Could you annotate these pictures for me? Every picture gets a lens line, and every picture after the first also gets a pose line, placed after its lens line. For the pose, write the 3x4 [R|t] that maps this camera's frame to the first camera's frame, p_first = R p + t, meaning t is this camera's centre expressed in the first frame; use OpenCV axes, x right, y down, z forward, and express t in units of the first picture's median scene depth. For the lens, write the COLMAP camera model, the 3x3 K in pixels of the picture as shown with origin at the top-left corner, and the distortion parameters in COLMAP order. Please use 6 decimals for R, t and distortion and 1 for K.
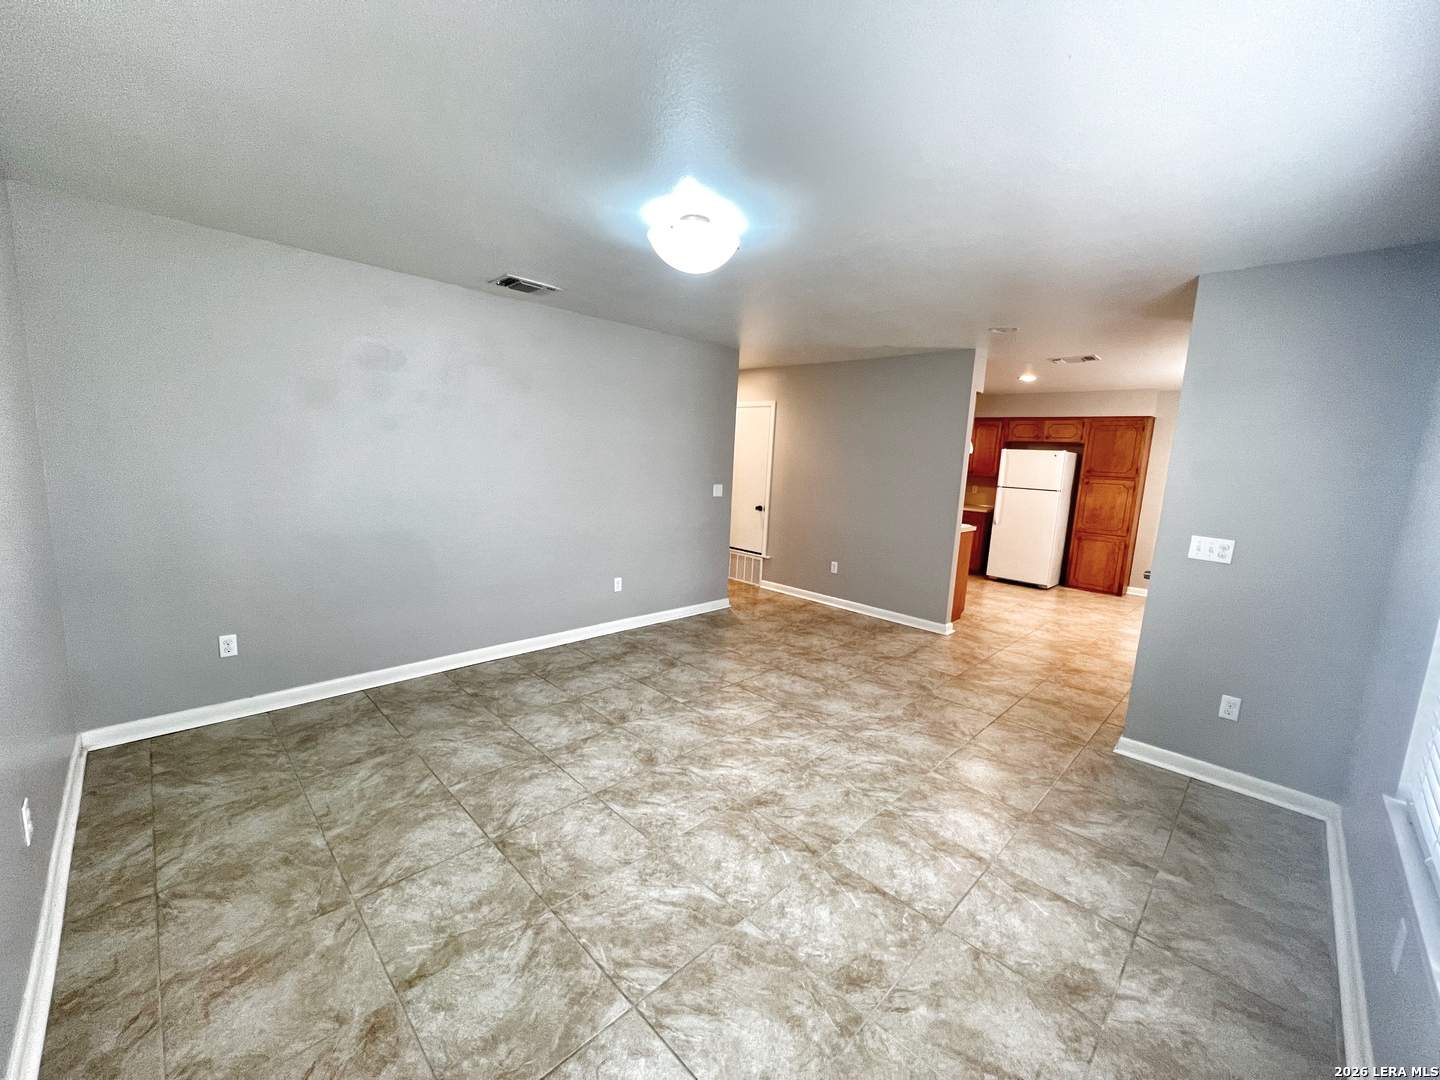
lens RADIAL K [[574.5, 0, 717.7], [0, 574.5, 538.8], [0, 0, 1]] dist [0.000588, -0.000163]
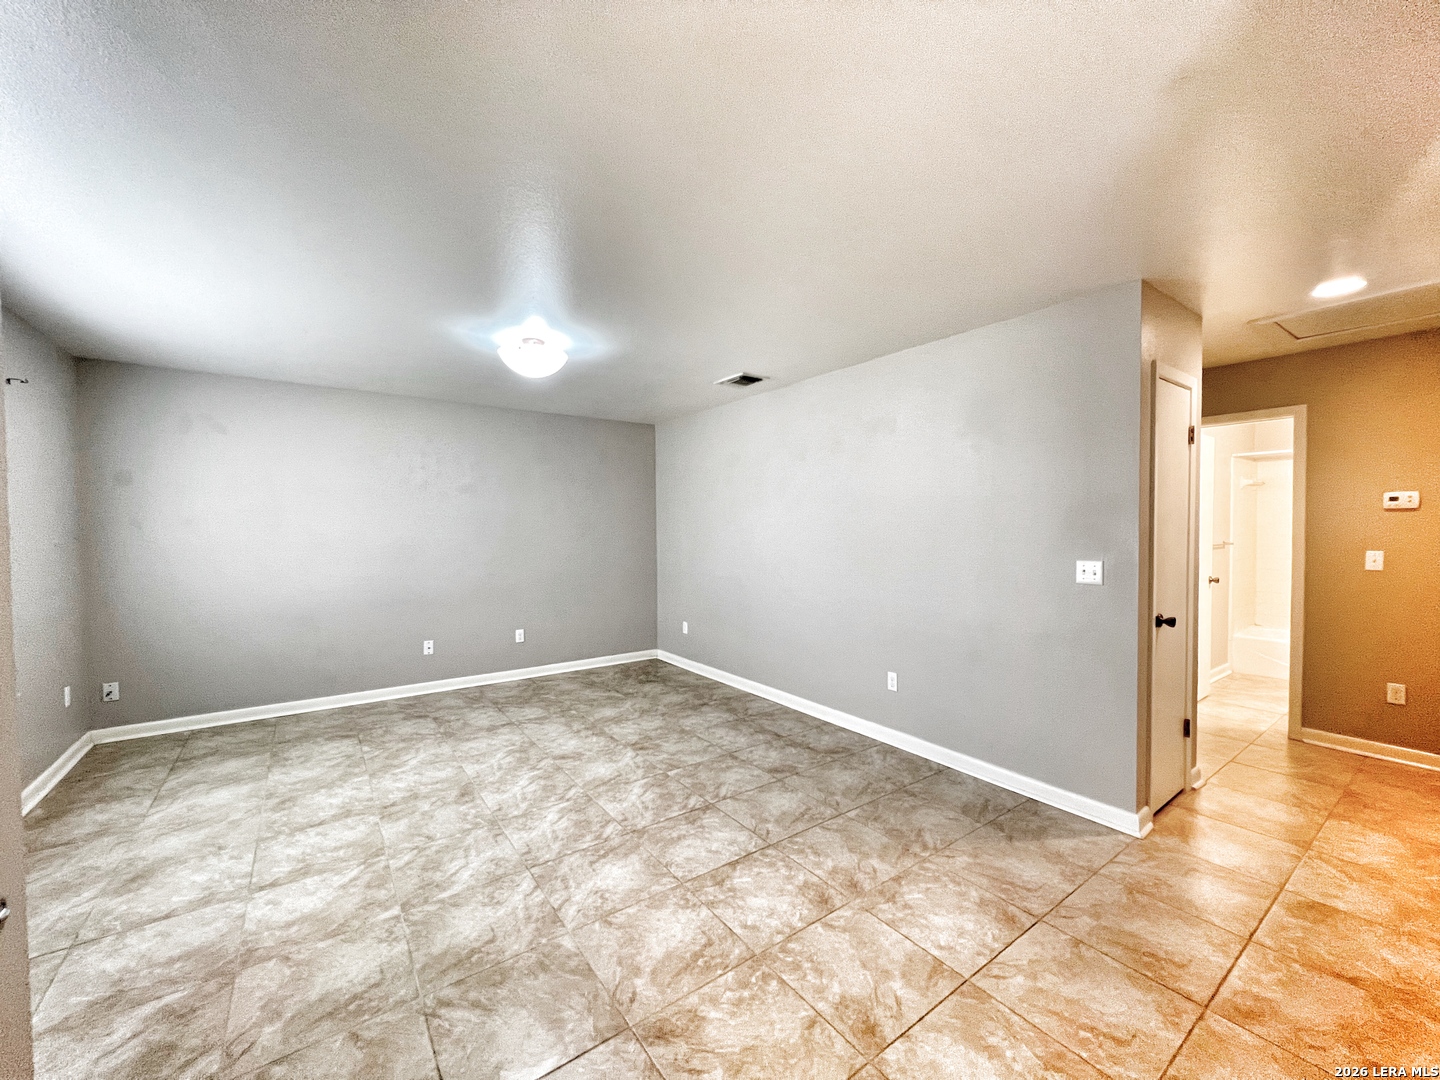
lens RADIAL K [[574.5, 0, 719.7], [0, 574.5, 542.8], [0, 0, 1]] dist [0.000588, -0.000163]
pose [[-0.161078, -0.017380, -0.986789, 0.855032], [-0.149318, 0.988765, 0.006959, -0.101775], [0.975581, 0.148466, -0.161863, 1.195312]]
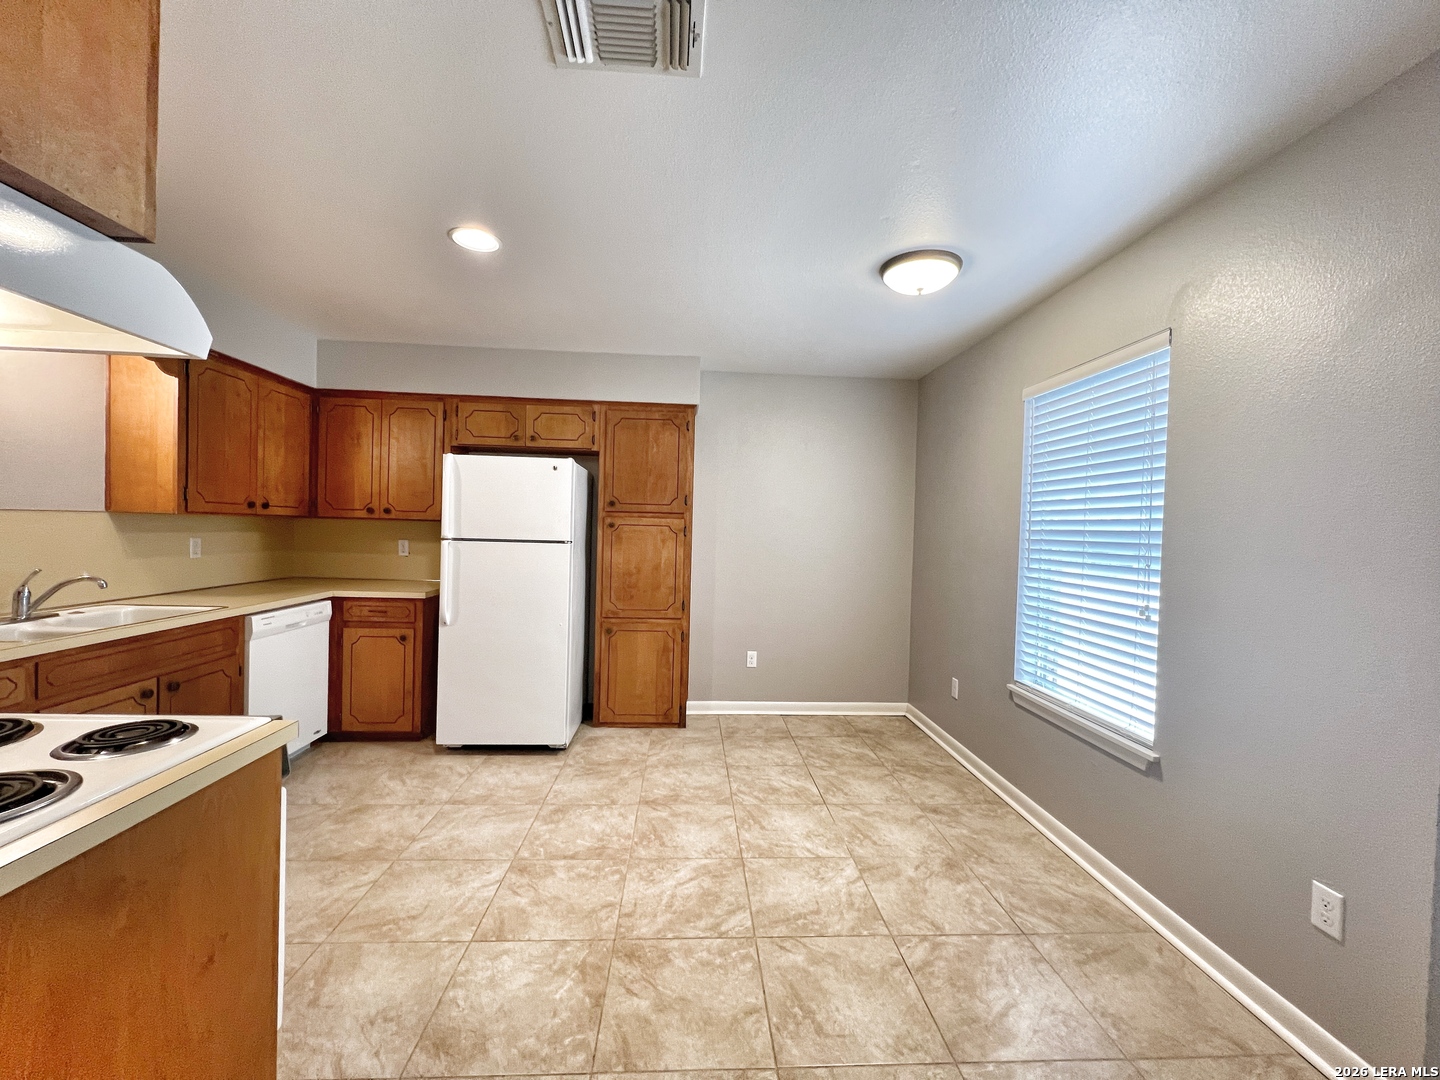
lens RADIAL K [[574.5, 0, 716.5], [0, 574.5, 540.8], [0, 0, 1]] dist [0.000588, -0.000163]
pose [[0.667120, -0.043825, 0.743660, 0.647513], [0.116444, 0.992132, -0.045992, -0.097257], [-0.735793, 0.117277, 0.666974, 1.192349]]
